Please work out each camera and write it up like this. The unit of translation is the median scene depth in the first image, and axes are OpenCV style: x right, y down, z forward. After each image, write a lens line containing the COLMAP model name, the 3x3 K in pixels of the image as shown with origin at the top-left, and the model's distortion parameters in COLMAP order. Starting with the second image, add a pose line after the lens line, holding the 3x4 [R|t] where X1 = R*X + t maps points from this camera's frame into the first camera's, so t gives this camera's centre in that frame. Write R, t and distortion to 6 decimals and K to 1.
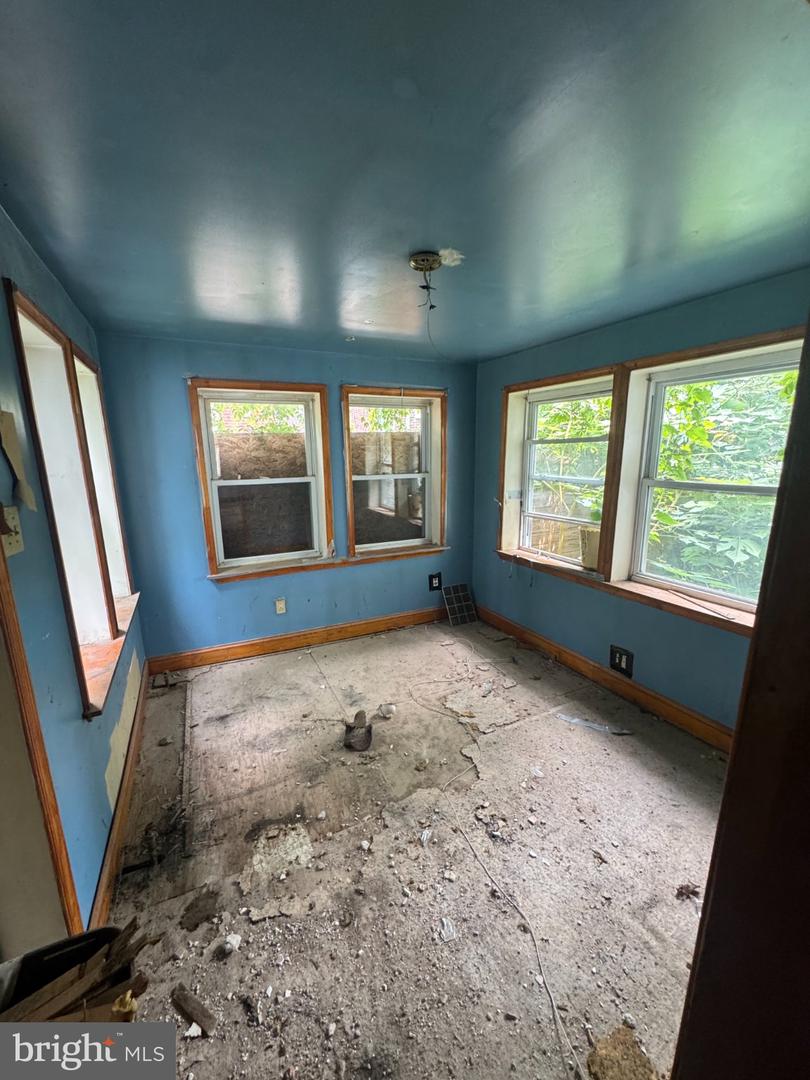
lens RADIAL K [[436.7, 0, 402.5], [0, 436.7, 542.5], [0, 0, 1]] dist [-0.009986, 0.000422]
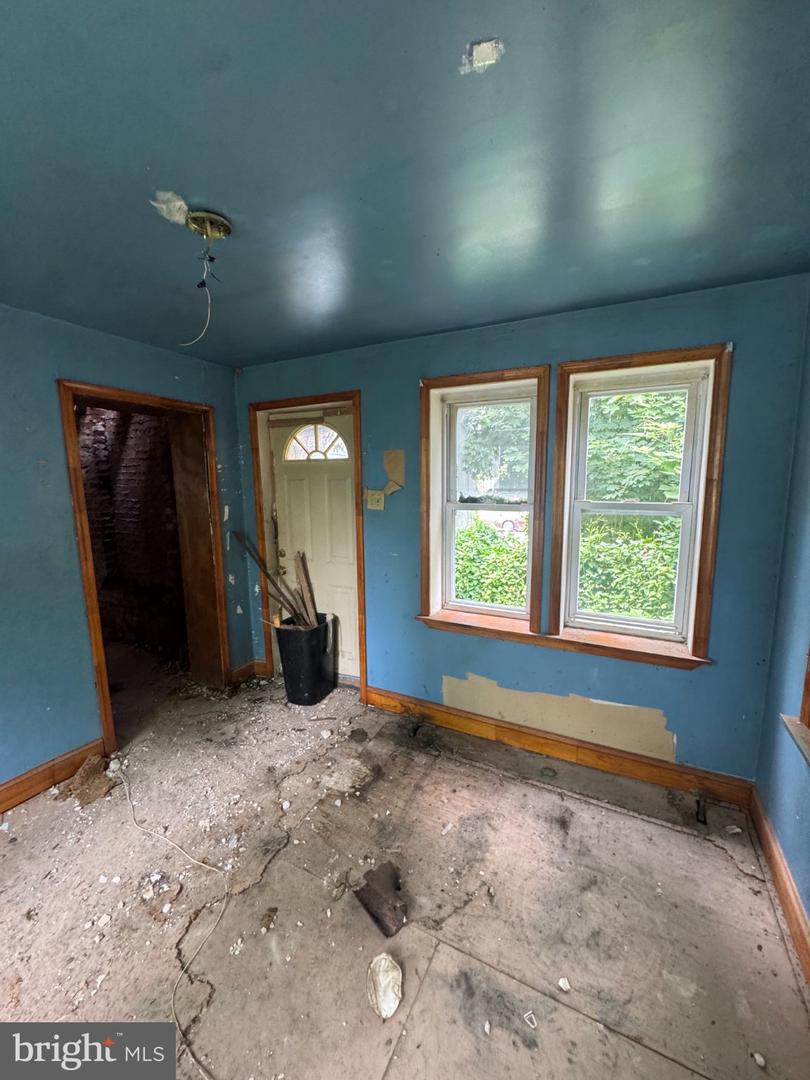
lens RADIAL K [[436.7, 0, 403.9], [0, 436.7, 539.1], [0, 0, 1]] dist [-0.009986, 0.000422]
pose [[-0.801431, 0.107793, -0.588294, 0.226786], [-0.105849, 0.942535, 0.316897, -0.315716], [0.588647, 0.316241, -0.743967, 1.544007]]
